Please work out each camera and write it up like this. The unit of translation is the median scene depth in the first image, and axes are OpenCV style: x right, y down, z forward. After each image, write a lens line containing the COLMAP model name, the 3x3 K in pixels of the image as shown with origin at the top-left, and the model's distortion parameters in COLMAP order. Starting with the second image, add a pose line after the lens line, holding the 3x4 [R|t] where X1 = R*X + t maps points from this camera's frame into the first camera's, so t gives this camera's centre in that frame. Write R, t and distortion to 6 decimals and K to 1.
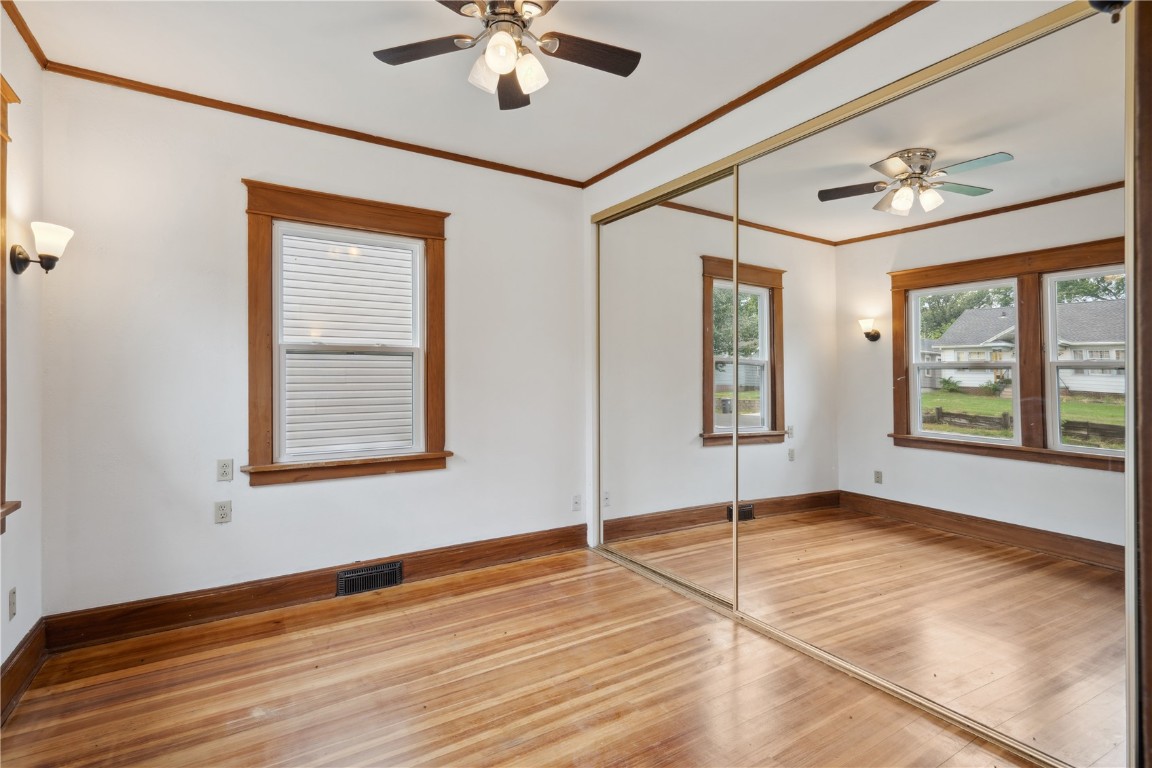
lens RADIAL K [[534.5, 0, 576.1], [0, 534.5, 380.1], [0, 0, 1]] dist [-0.002455, 0.000296]
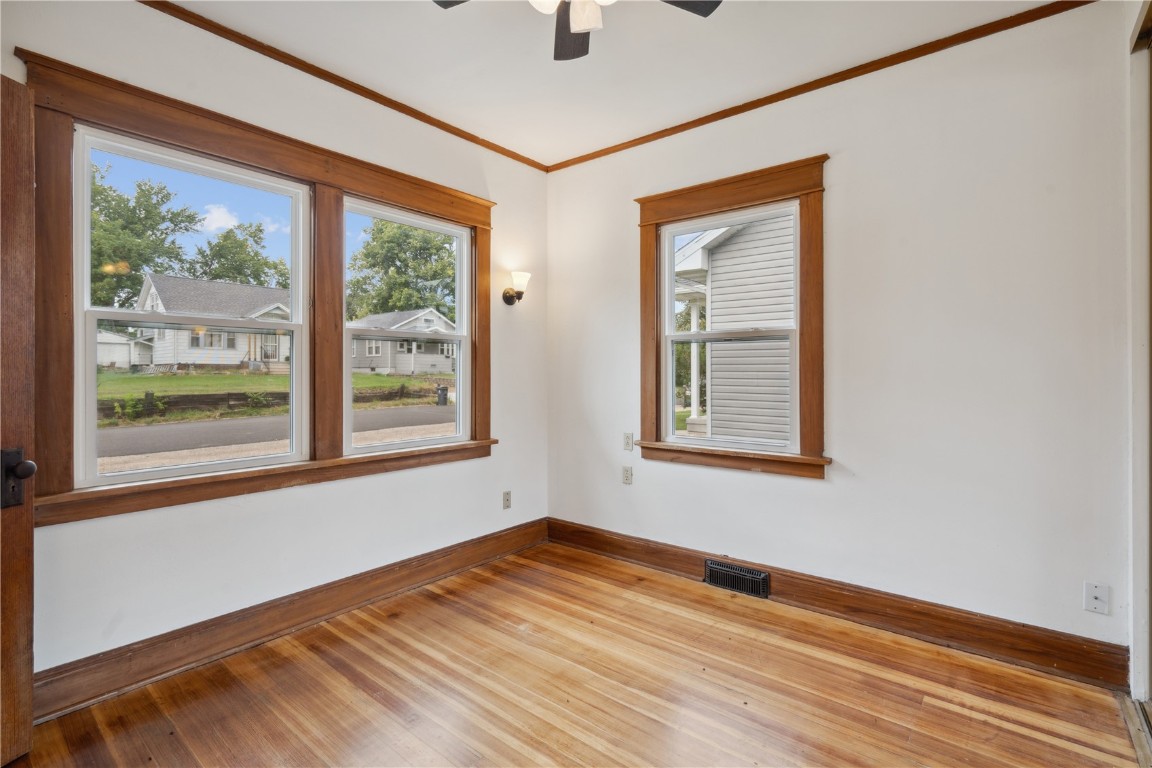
lens RADIAL K [[534.5, 0, 620.5], [0, 534.5, 373.4], [0, 0, 1]] dist [-0.002455, 0.000296]
pose [[0.345075, 0.004590, -0.938564, 0.461844], [0.001429, 0.999984, 0.005416, 0.004723], [0.938574, -0.003210, 0.345063, 0.523791]]
